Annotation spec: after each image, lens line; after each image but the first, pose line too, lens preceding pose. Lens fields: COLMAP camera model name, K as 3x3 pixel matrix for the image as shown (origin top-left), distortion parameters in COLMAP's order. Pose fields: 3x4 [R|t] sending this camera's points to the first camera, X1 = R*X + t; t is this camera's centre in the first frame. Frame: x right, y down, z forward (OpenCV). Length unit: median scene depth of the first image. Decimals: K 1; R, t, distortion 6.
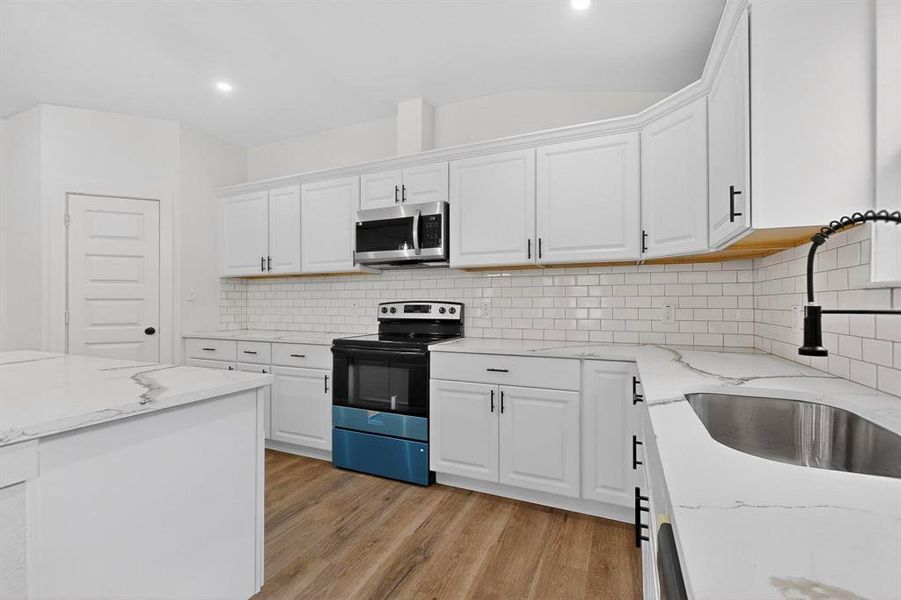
lens RADIAL K [[384.5, 0, 445.1], [0, 384.5, 299.3], [0, 0, 1]] dist [-0.005490, -0.000986]
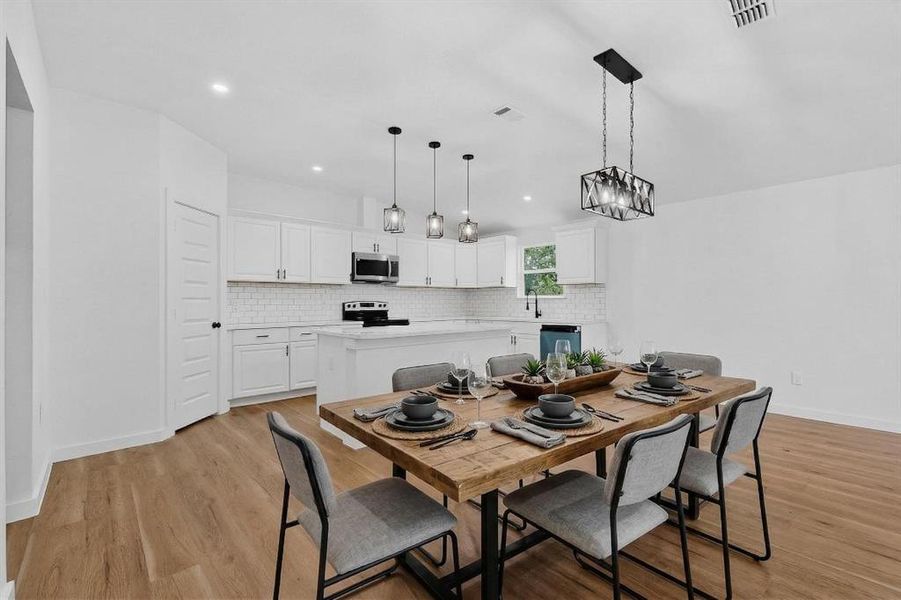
lens RADIAL K [[384.5, 0, 453.0], [0, 384.5, 299.9], [0, 0, 1]] dist [-0.005490, -0.000986]
pose [[0.398488, 0.008142, 0.917137, -2.043513], [-0.006055, 0.999962, -0.006247, 0.009973], [-0.917154, -0.003064, 0.398522, -0.191129]]
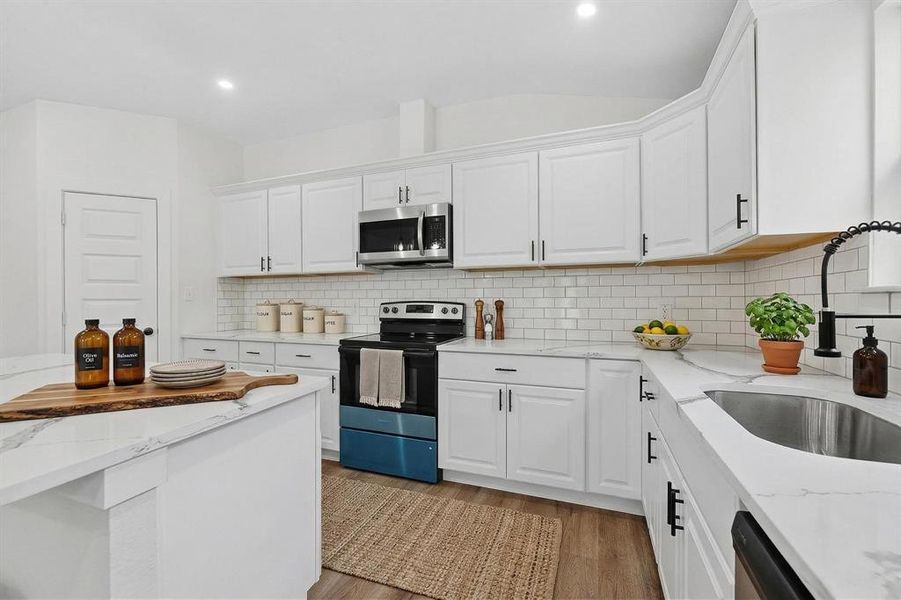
lens RADIAL K [[384.5, 0, 442.7], [0, 384.5, 302.2], [0, 0, 1]] dist [-0.005490, -0.000986]
pose [[0.999253, -0.000814, 0.038631, -0.061970], [0.000297, 0.999910, 0.013393, -0.007896], [-0.038638, -0.013372, 0.999164, -0.013925]]
